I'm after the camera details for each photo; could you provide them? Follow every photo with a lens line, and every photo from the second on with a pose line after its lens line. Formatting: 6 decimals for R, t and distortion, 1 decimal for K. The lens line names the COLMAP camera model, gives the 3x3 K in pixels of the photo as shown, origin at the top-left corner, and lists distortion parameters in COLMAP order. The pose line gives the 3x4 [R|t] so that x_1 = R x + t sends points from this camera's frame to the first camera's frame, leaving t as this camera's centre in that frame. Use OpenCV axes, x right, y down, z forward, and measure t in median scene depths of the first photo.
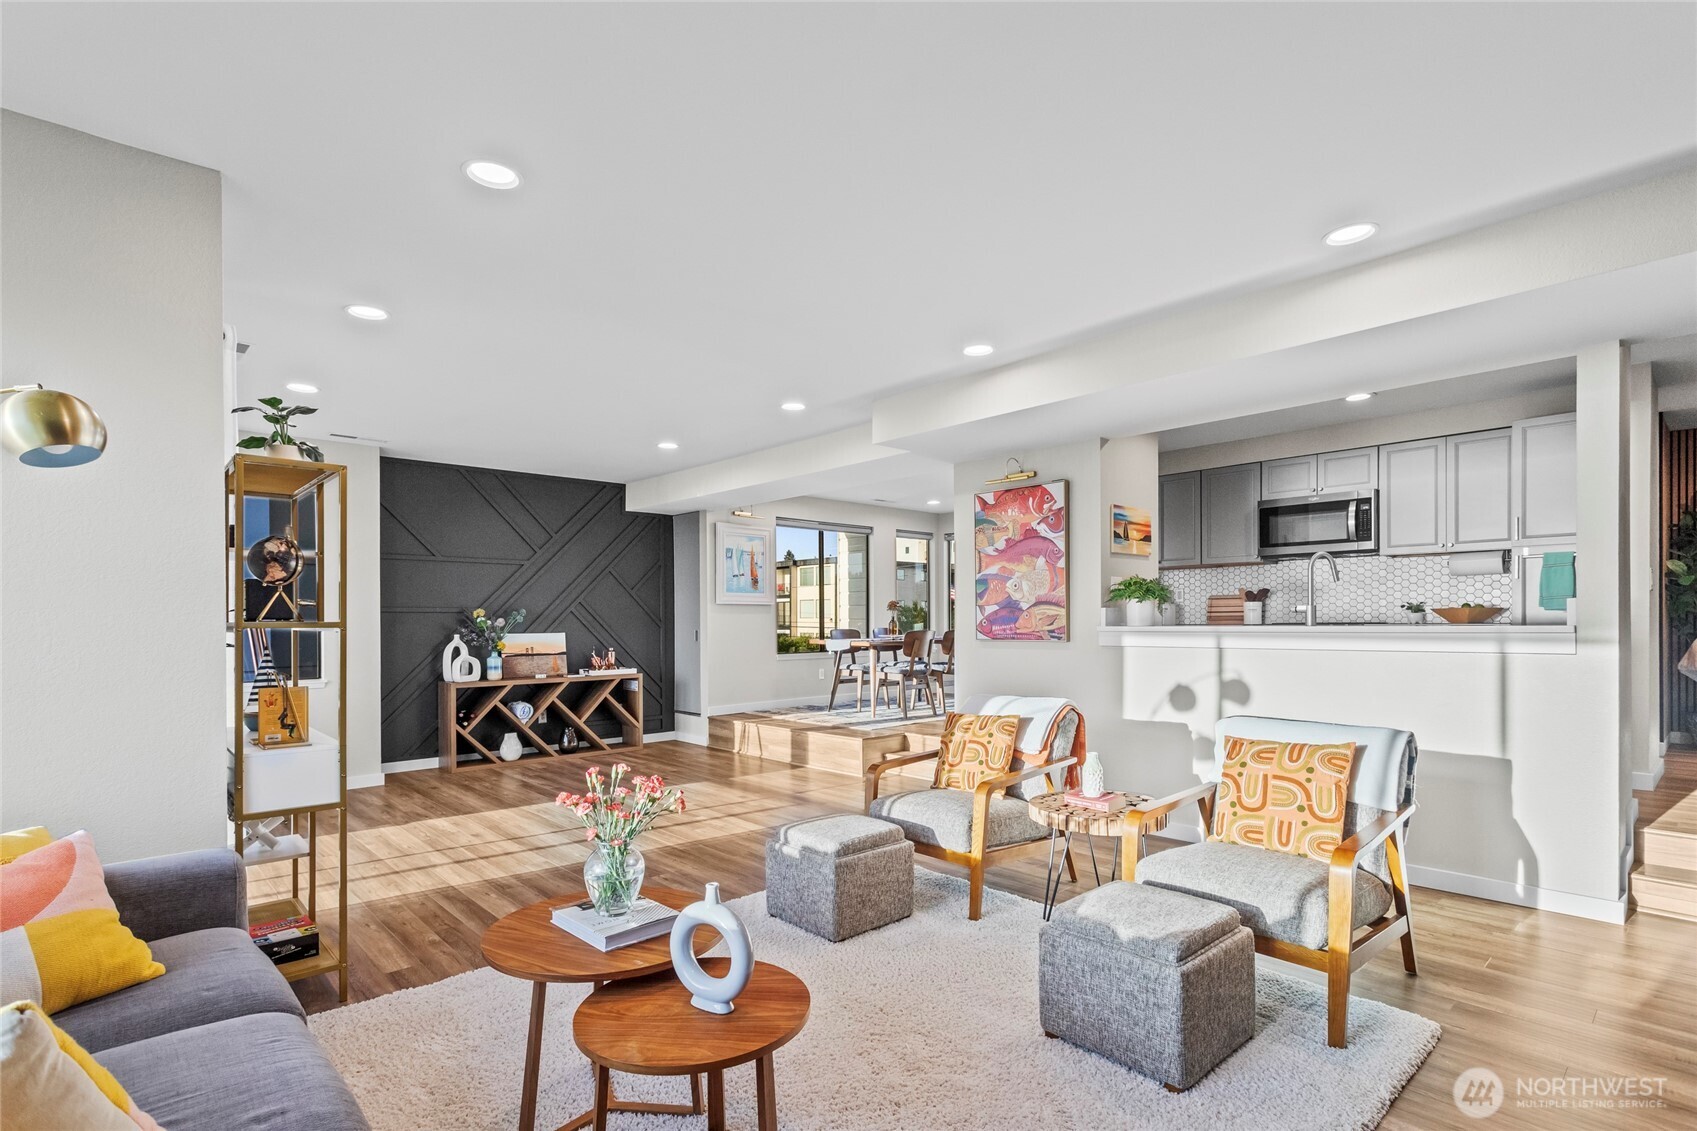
lens RADIAL K [[819.8, 0, 838.3], [0, 819.8, 619.4], [0, 0, 1]] dist [0.000421, 0.000353]
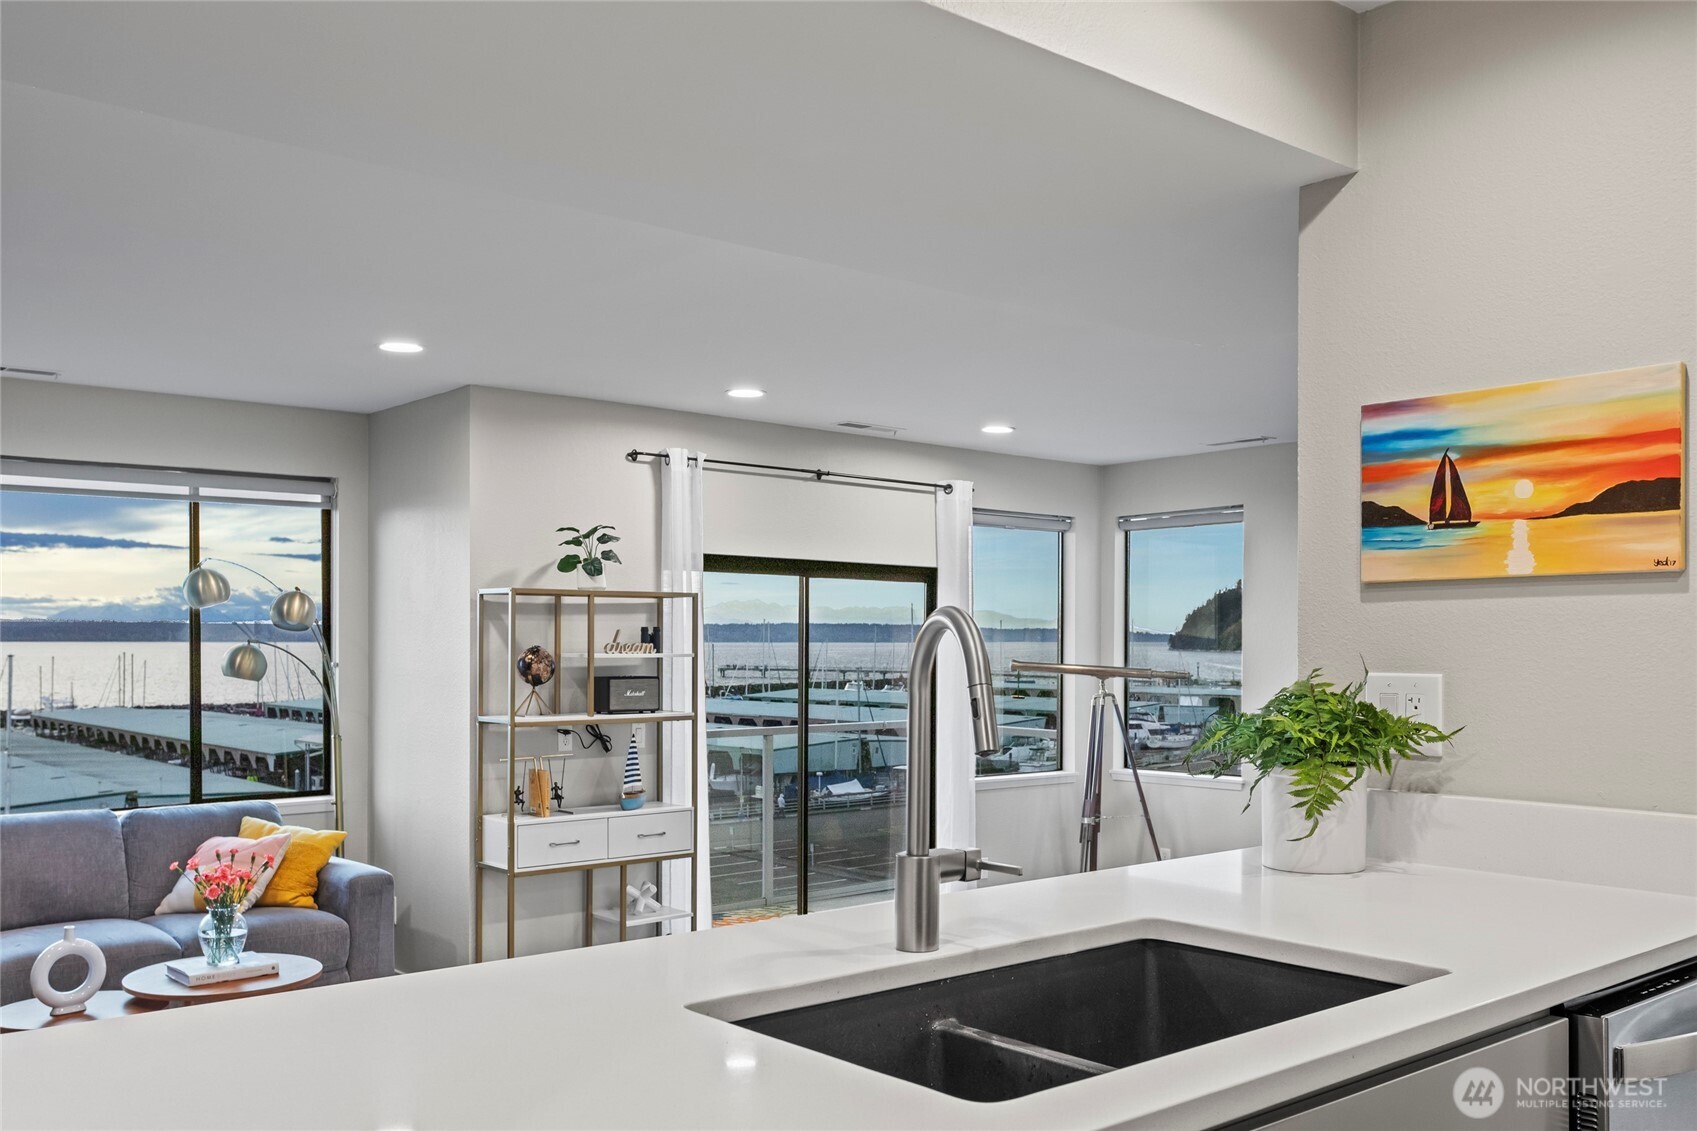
lens RADIAL K [[1486.1, 0, 860.0], [0, 1486.1, 645.6], [0, 0, 1]] dist [0.007030, -0.005421]
pose [[-0.027183, 0.008126, -0.999597, 0.593761], [-0.001710, 0.999965, 0.008175, -0.046579], [0.999629, 0.001931, -0.027169, 0.607189]]
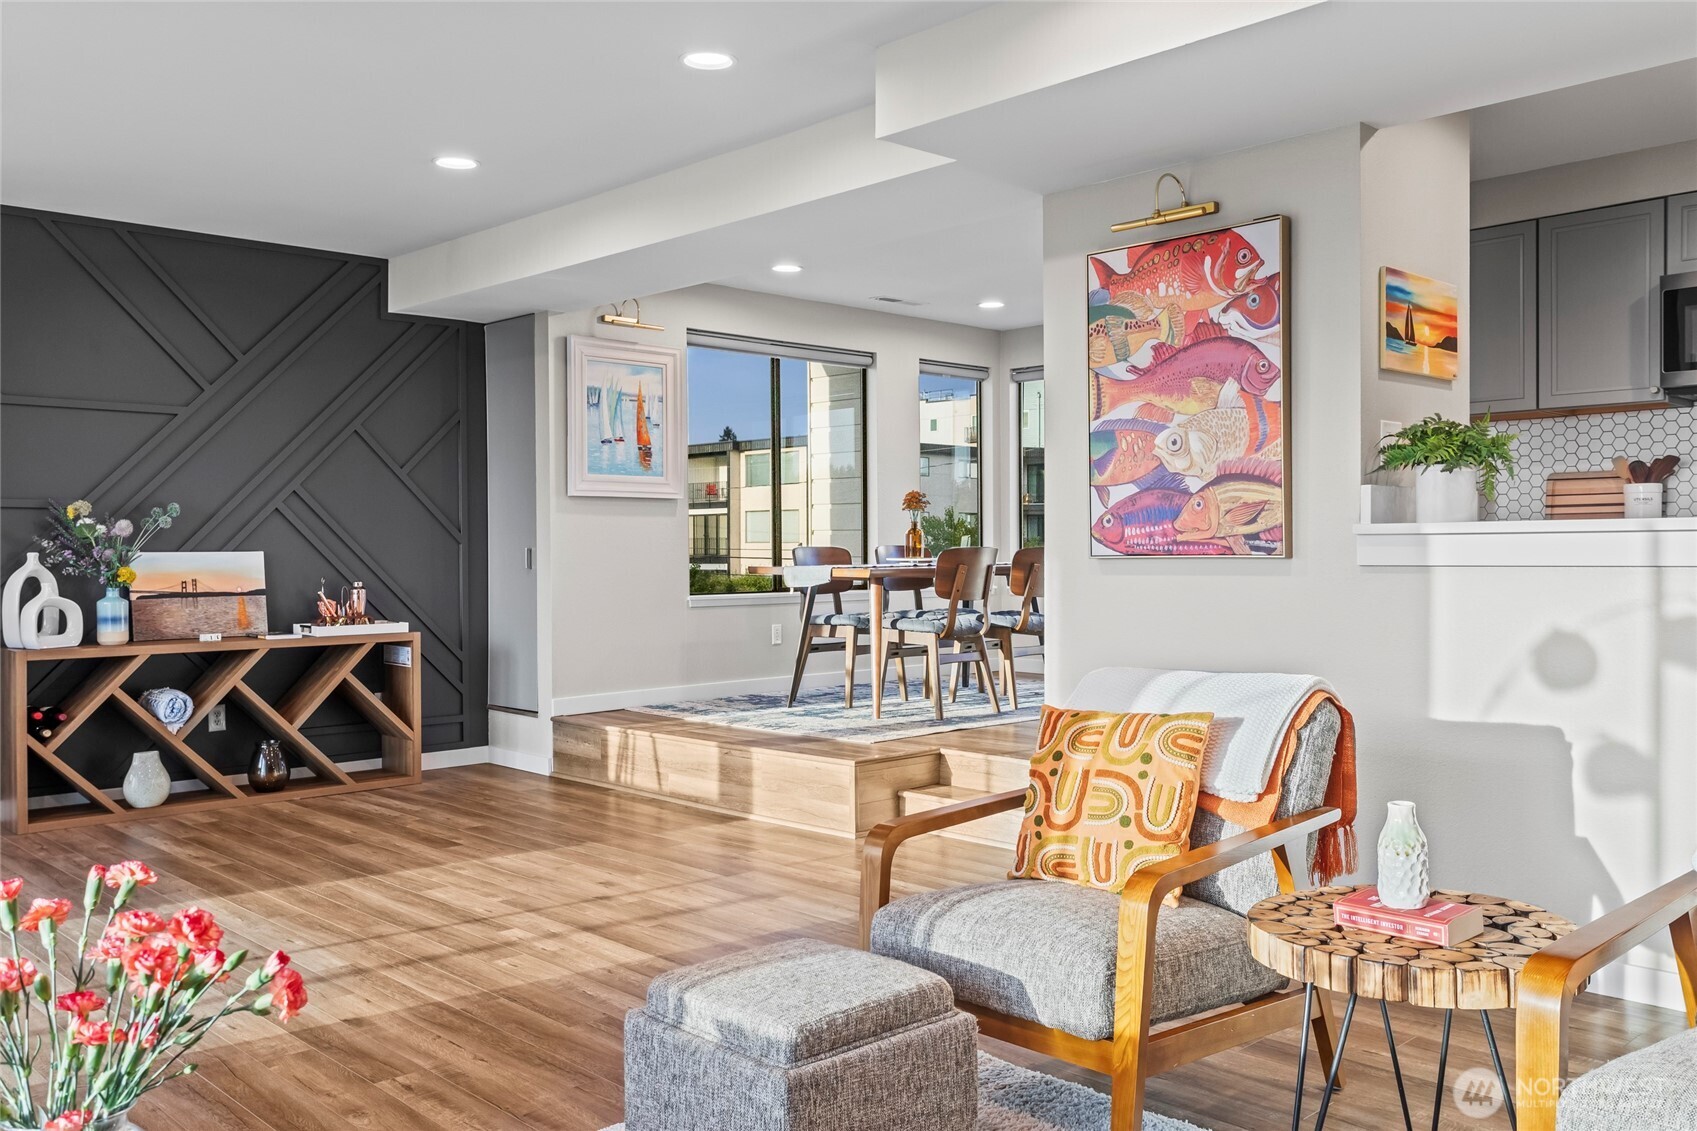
lens RADIAL K [[1421.8, 0, 841.7], [0, 1421.8, 553.0], [0, 0, 1]] dist [0.016203, -0.010040]
pose [[0.999800, 0.000087, 0.020011, 0.003994], [-0.000163, 0.999993, 0.003787, 0.015369], [-0.020011, -0.003790, 0.999793, 0.131618]]
